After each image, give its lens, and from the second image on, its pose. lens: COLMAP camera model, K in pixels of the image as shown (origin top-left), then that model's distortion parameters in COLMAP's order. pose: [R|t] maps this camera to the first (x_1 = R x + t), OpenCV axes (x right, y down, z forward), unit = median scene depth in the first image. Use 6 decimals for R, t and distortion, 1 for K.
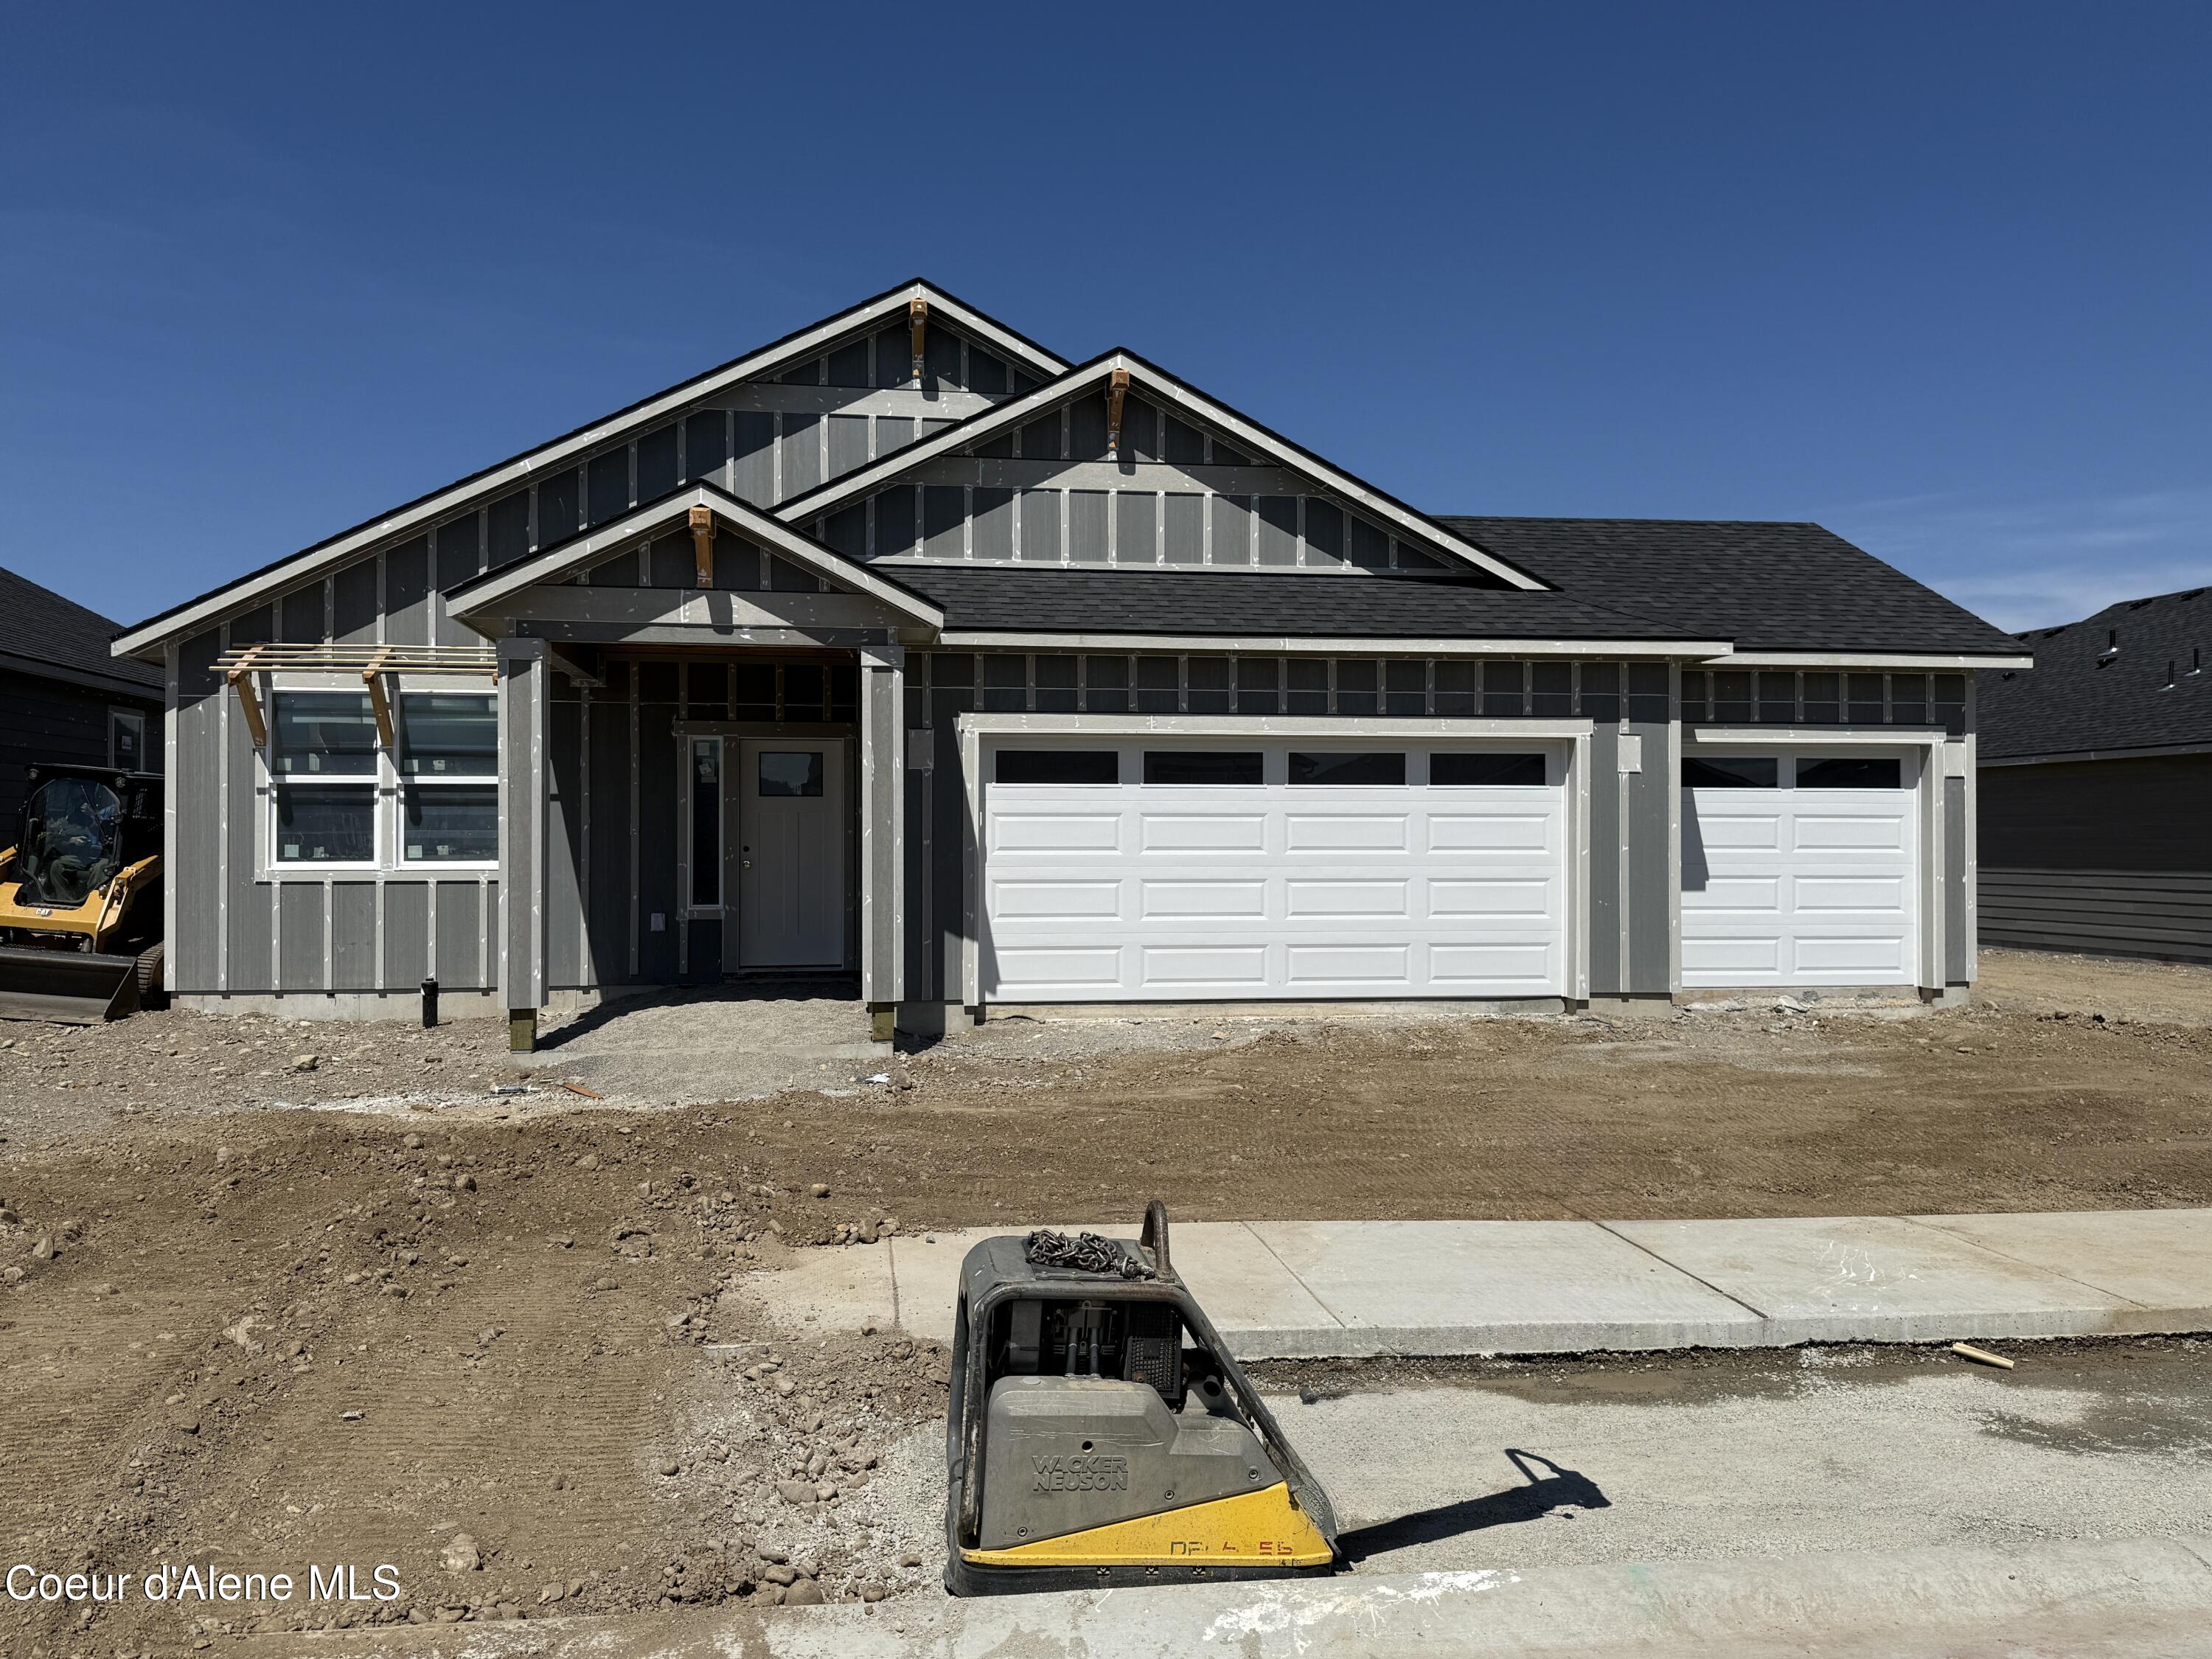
lens RADIAL K [[1723.7, 0, 1111.5], [0, 1723.7, 840.1], [0, 0, 1]] dist [0.089035, -0.027516]
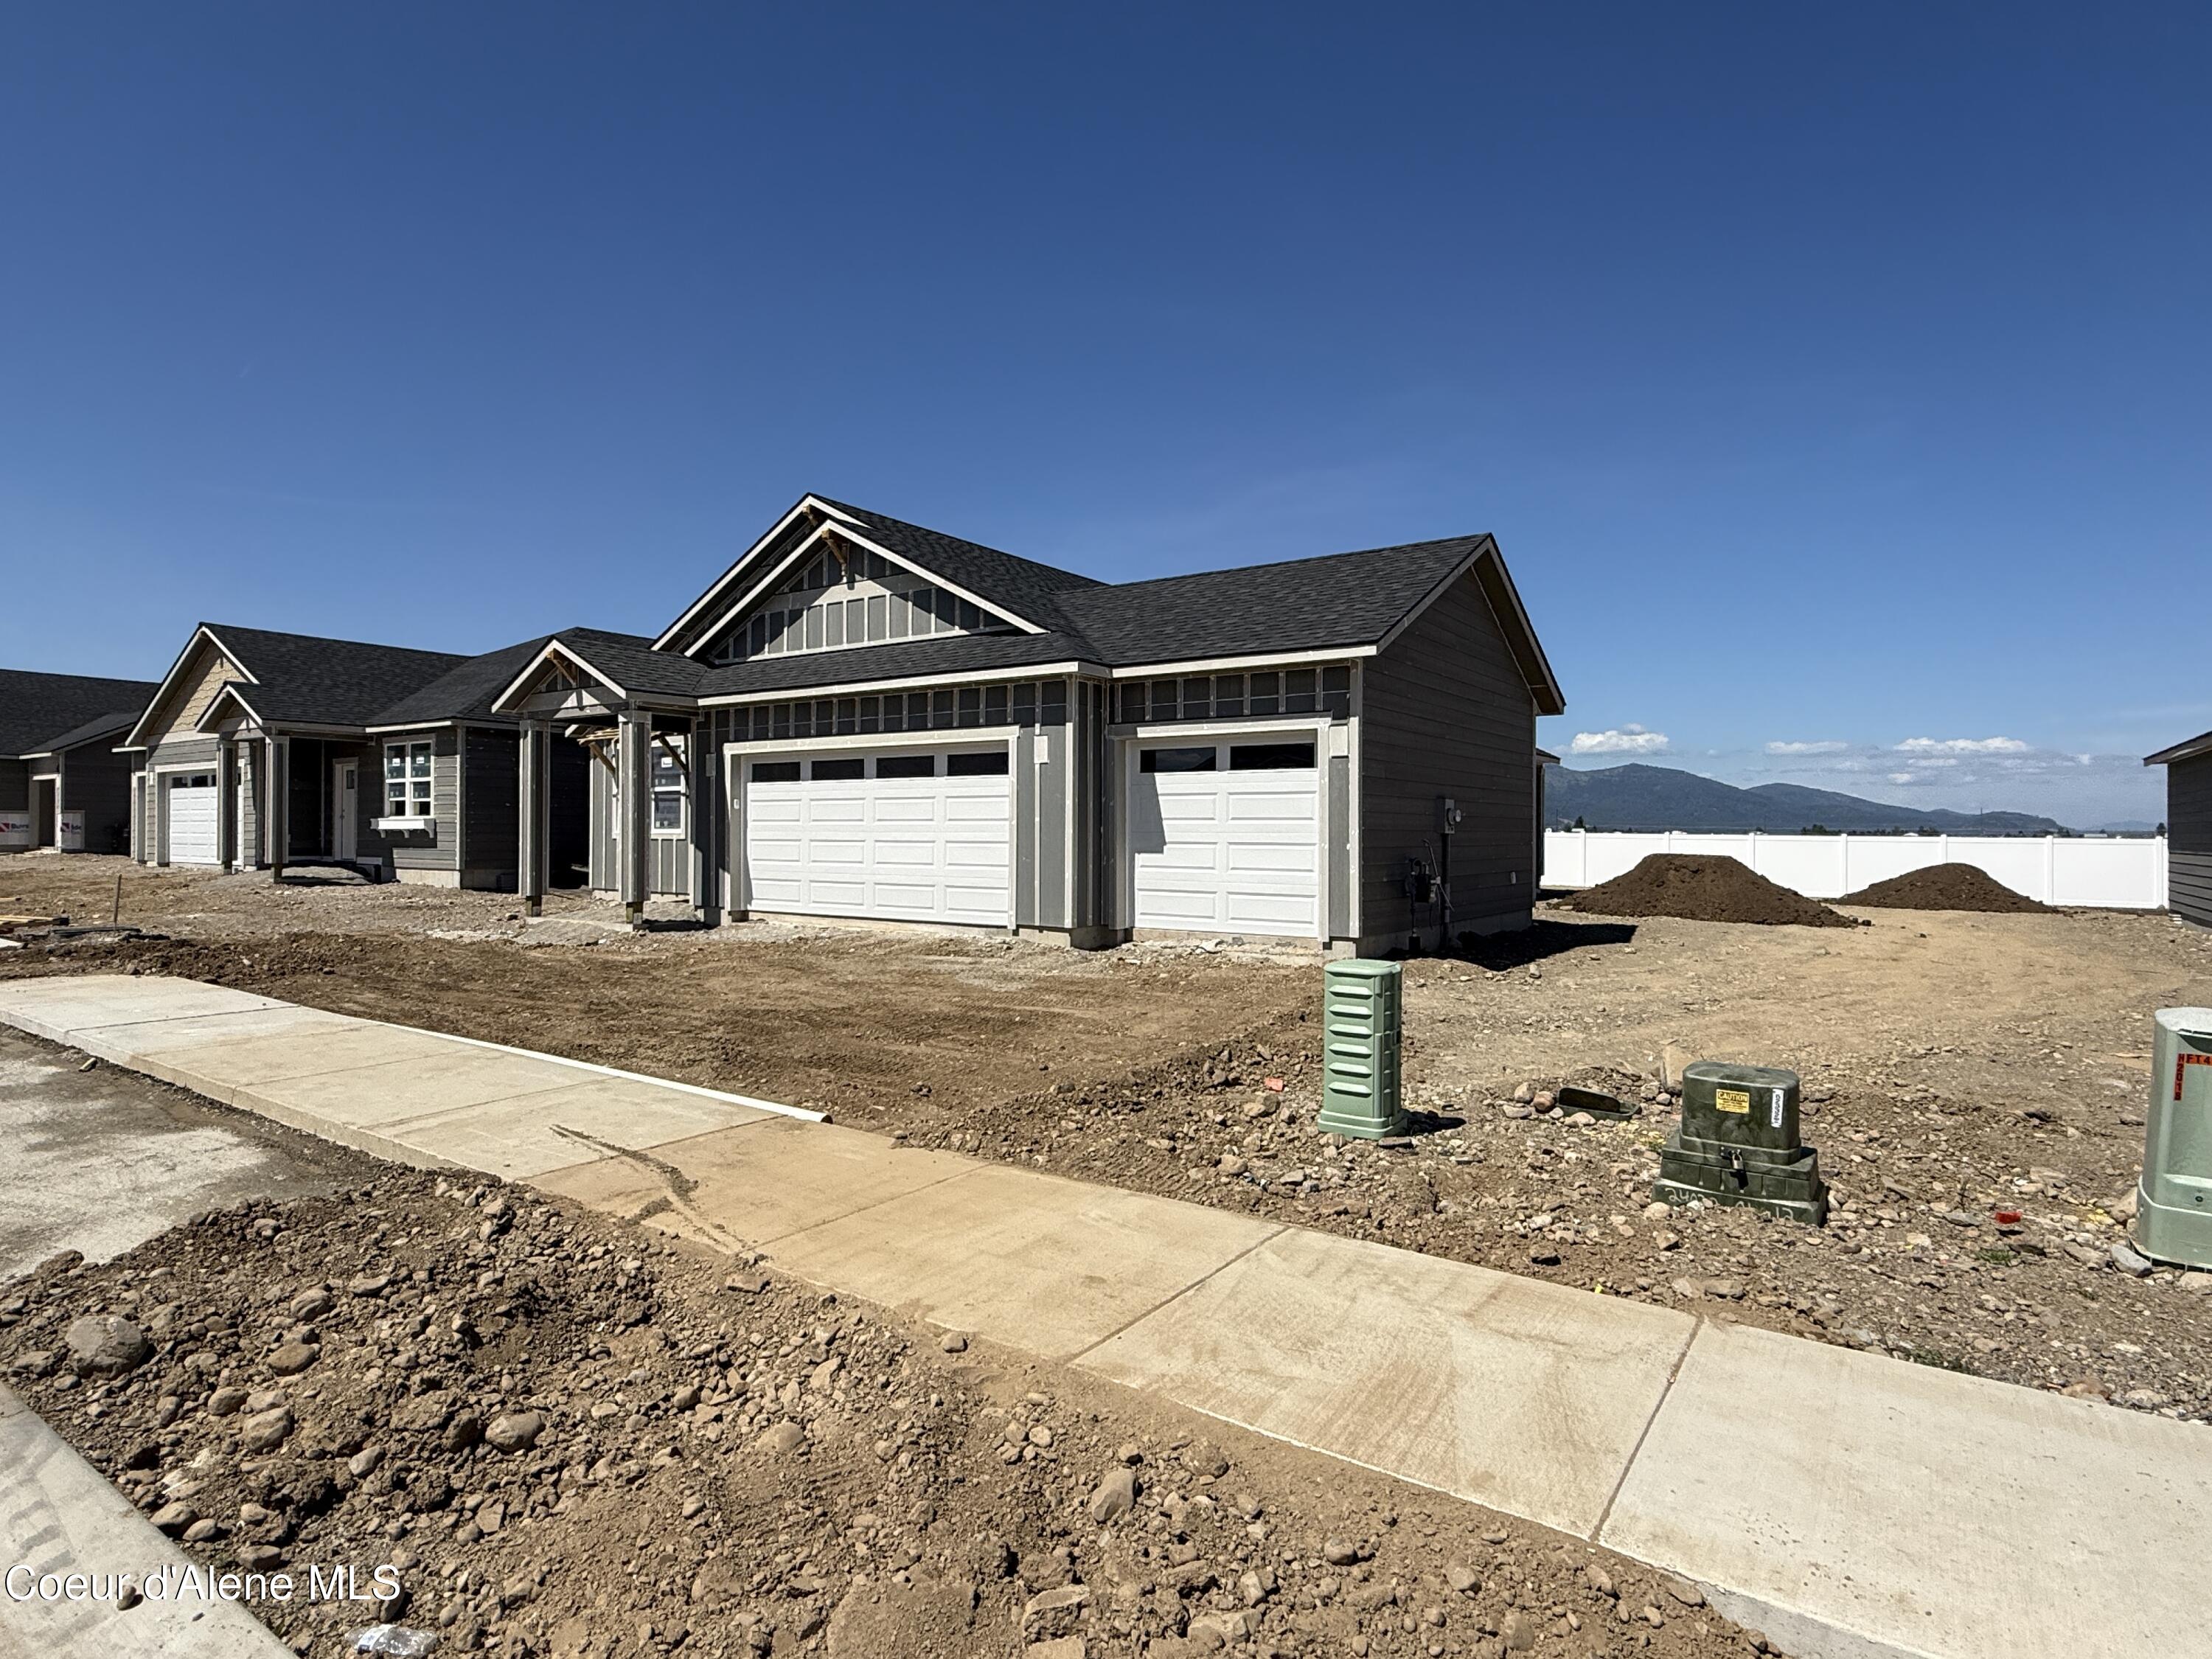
lens RADIAL K [[1203.9, 0, 1097.6], [0, 1203.9, 833.6], [0, 0, 1]] dist [0.023449, 0.000156]
pose [[0.717559, 0.003381, -0.696490, 0.955029], [-0.003300, 0.999993, 0.001454, 0.013866], [0.696490, 0.001255, 0.717565, 0.349623]]
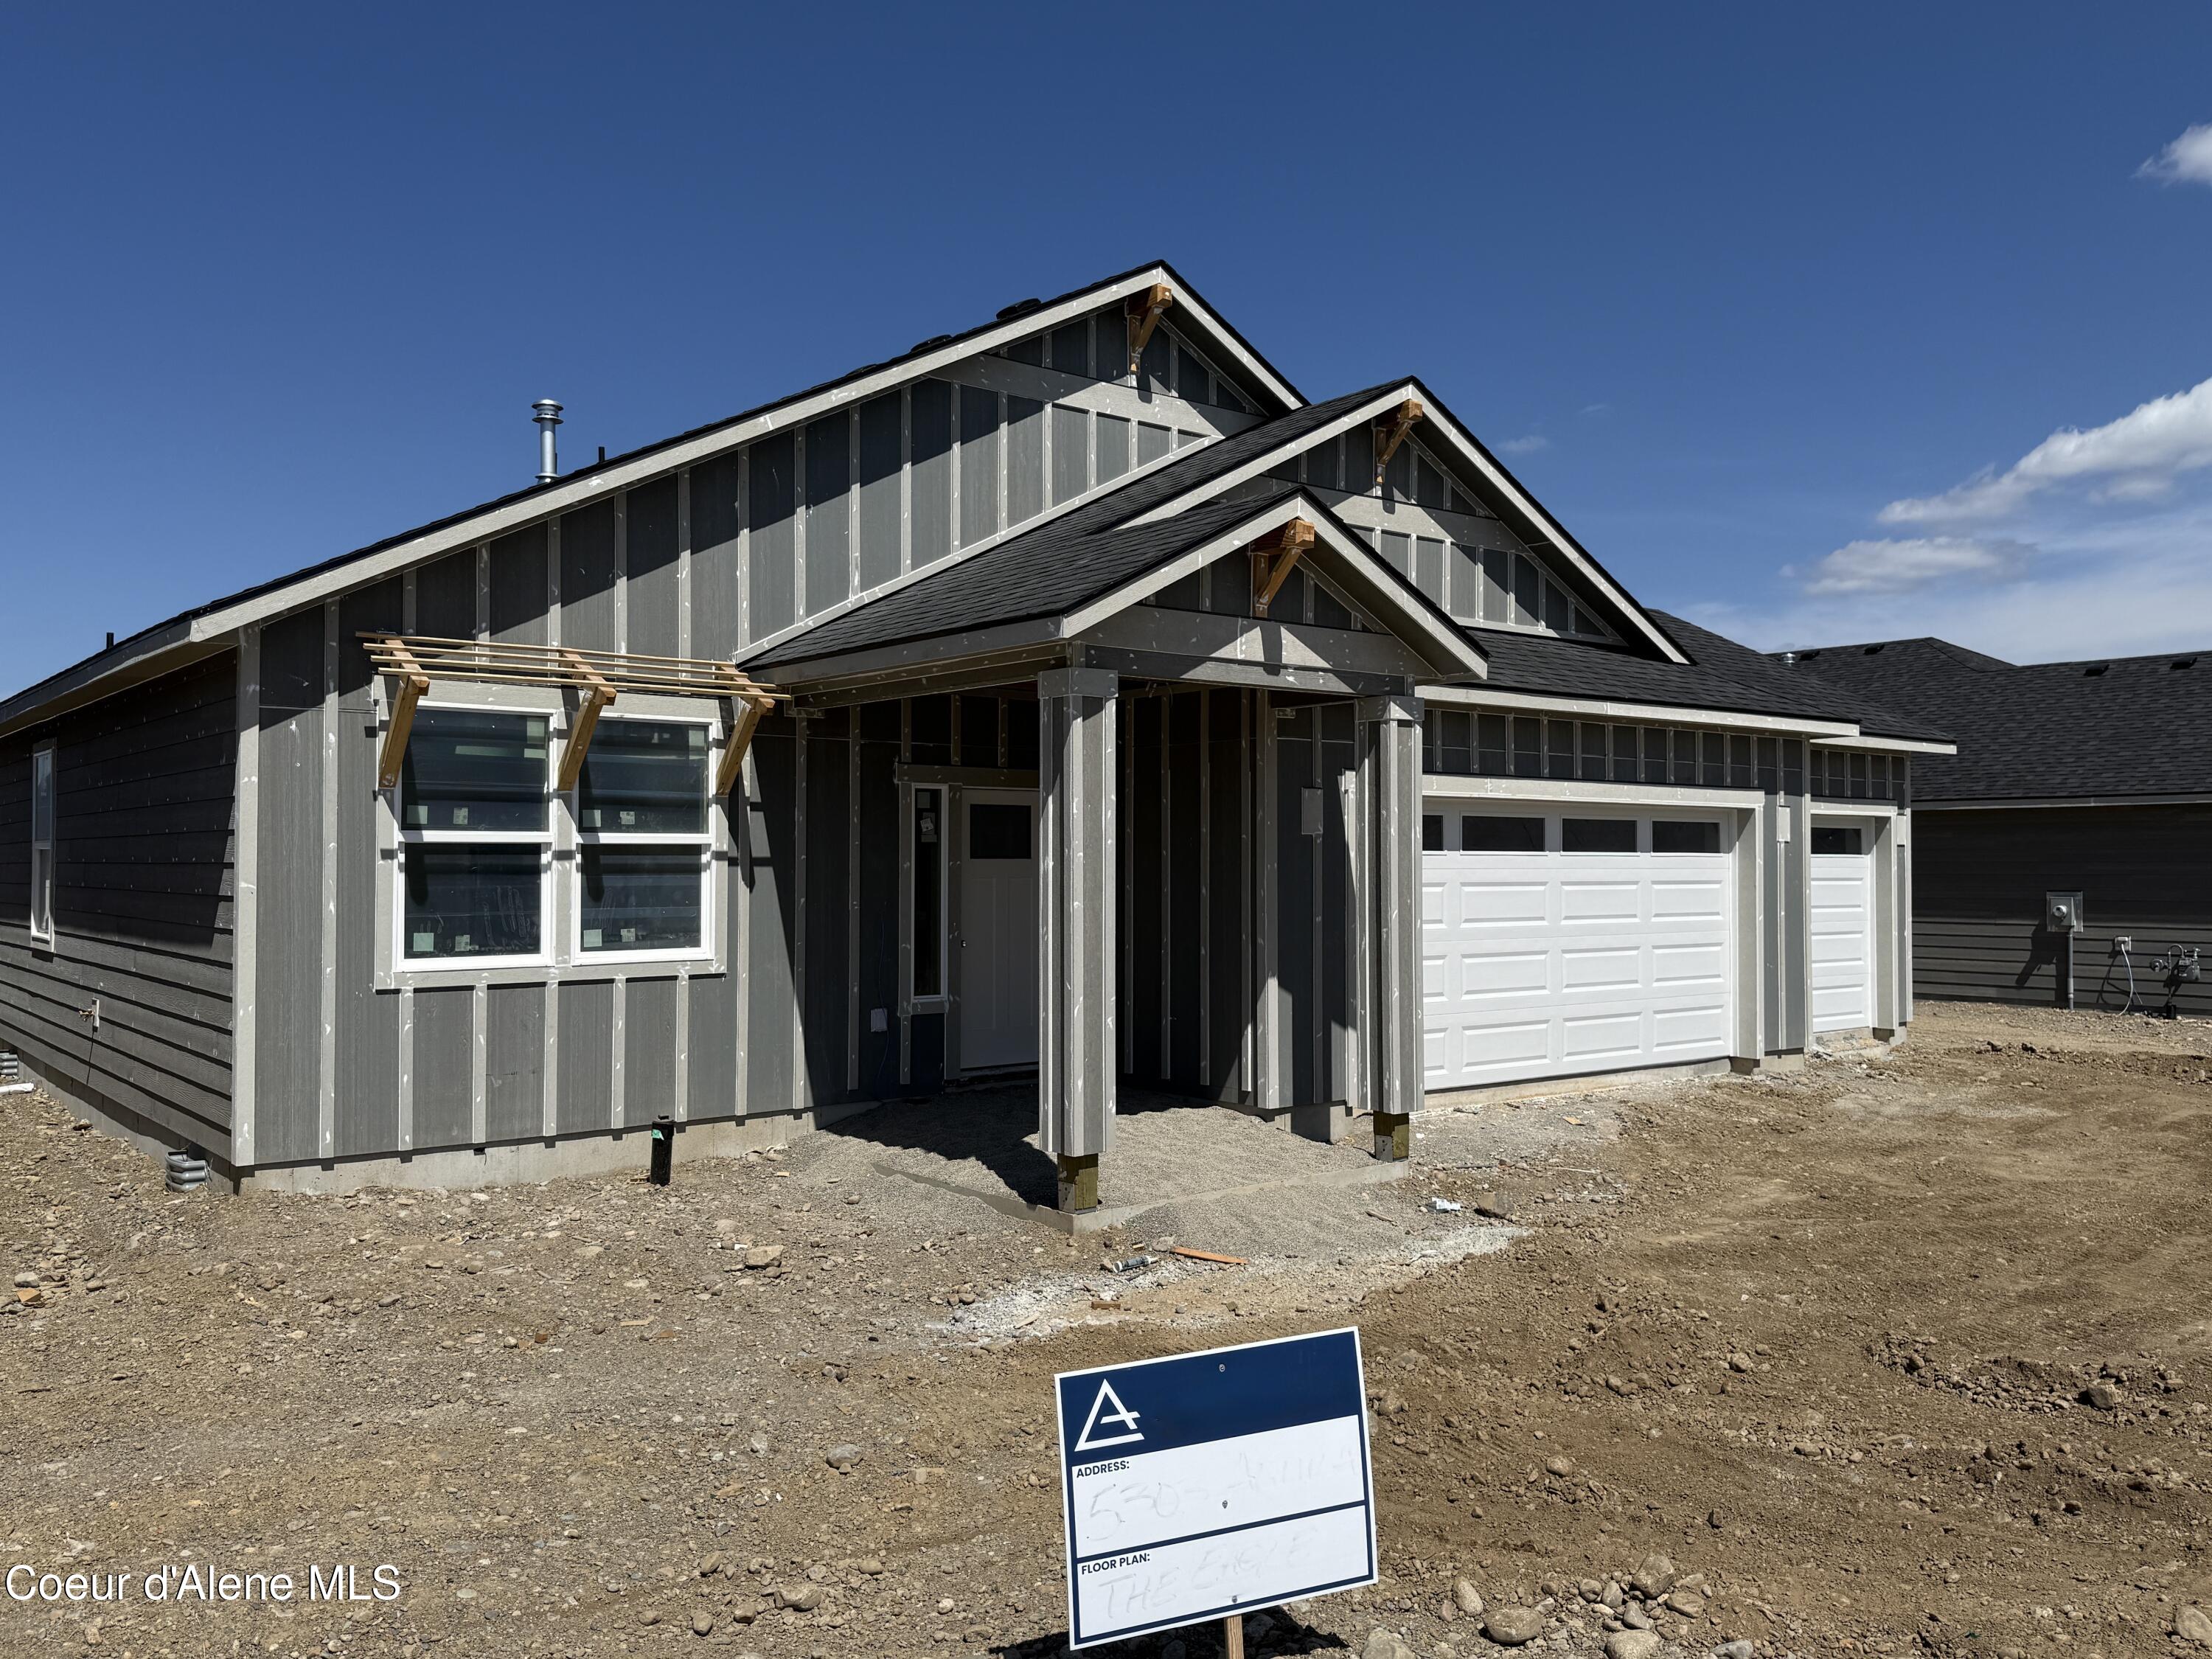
lens RADIAL K [[1723.7, 0, 1125.0], [0, 1723.7, 828.3], [0, 0, 1]] dist [0.089035, -0.027516]
pose [[0.861541, 0.011082, 0.507567, -0.576207], [-0.001326, 0.999807, -0.019579, -0.024932], [-0.507686, 0.016195, 0.861390, 0.276679]]
